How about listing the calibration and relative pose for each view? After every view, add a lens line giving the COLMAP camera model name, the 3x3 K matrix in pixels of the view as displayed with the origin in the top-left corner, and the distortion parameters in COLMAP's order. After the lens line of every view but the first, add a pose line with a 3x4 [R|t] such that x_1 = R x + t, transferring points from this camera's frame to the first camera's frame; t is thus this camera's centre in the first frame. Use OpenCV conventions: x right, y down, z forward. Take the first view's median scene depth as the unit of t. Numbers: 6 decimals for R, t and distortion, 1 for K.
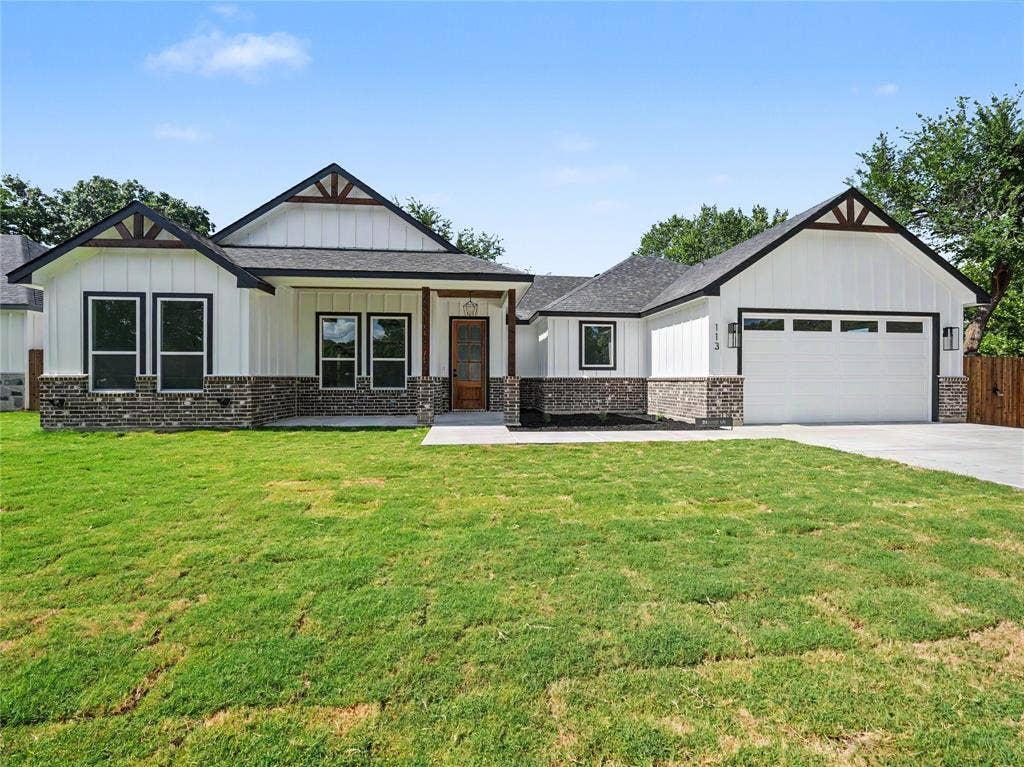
lens RADIAL K [[415.5, 0, 518.7], [0, 415.5, 378.7], [0, 0, 1]] dist [-0.016526, 0.001307]
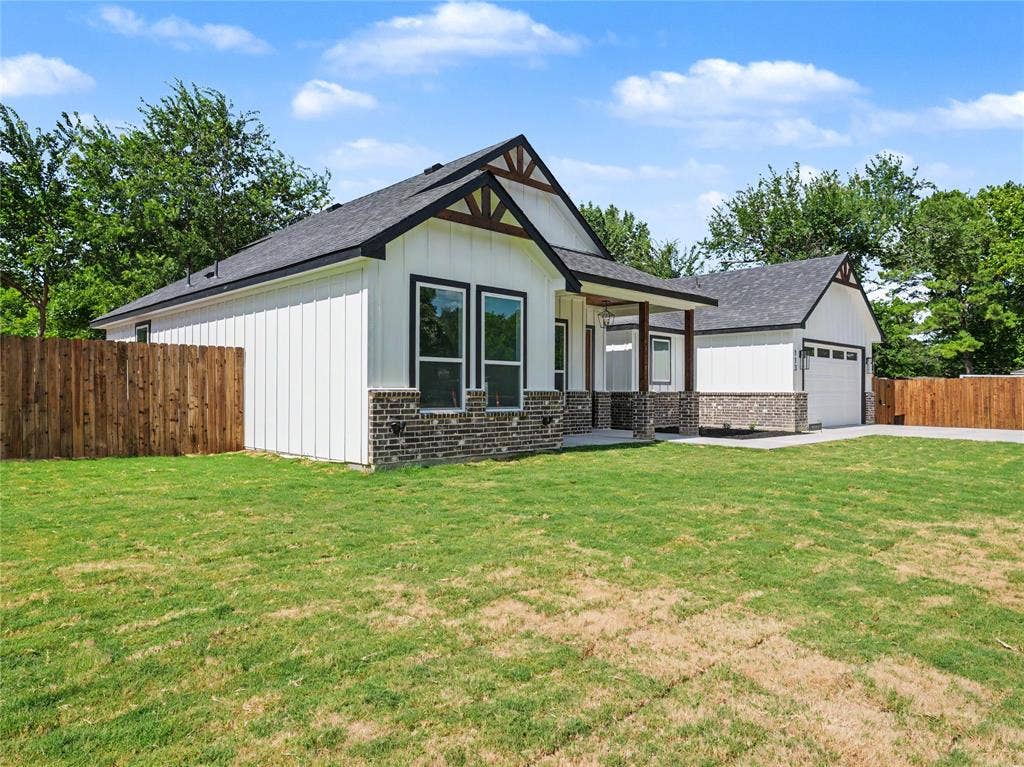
lens RADIAL K [[659.8, 0, 509.9], [0, 659.8, 382.9], [0, 0, 1]] dist [0.008370, 0.001160]
pose [[0.781133, 0.010728, 0.624272, -1.465920], [-0.005581, 0.999932, -0.010200, -0.007978], [-0.624339, 0.004483, 0.781140, -0.025945]]
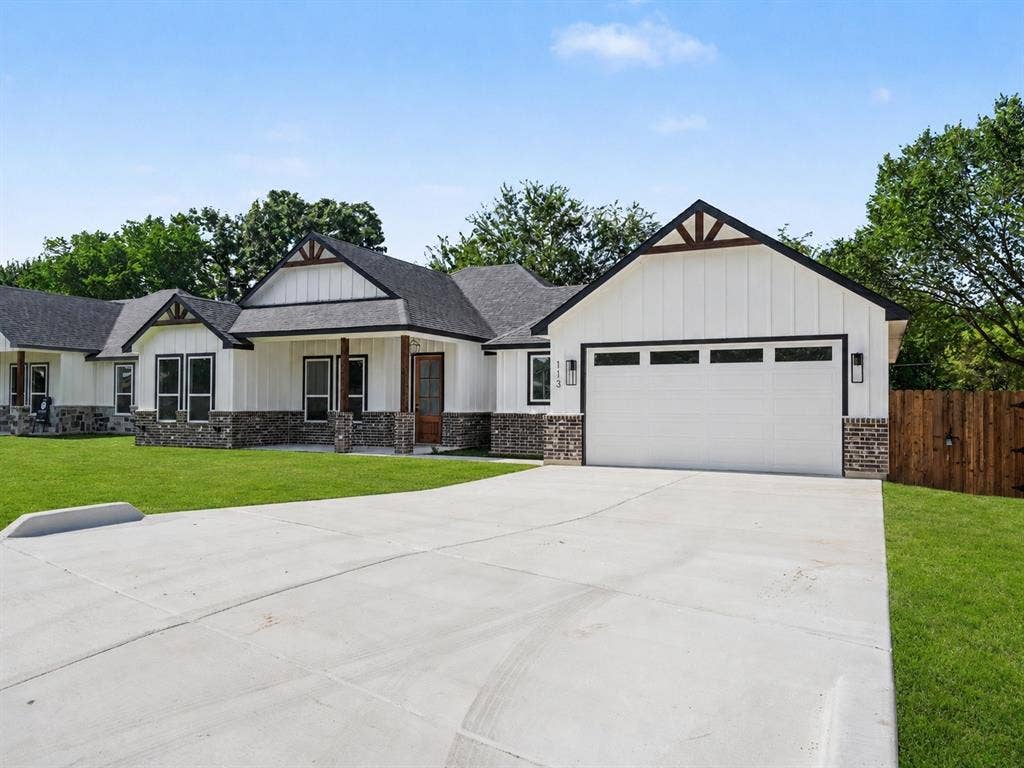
lens RADIAL K [[722.7, 0, 511.9], [0, 722.7, 393.4], [0, 0, 1]] dist [0.025603, -0.001106]
pose [[0.851647, -0.005558, -0.524086, 1.295365], [-0.004739, 0.999821, -0.018304, -0.023852], [0.524094, 0.018073, 0.851469, -0.527779]]
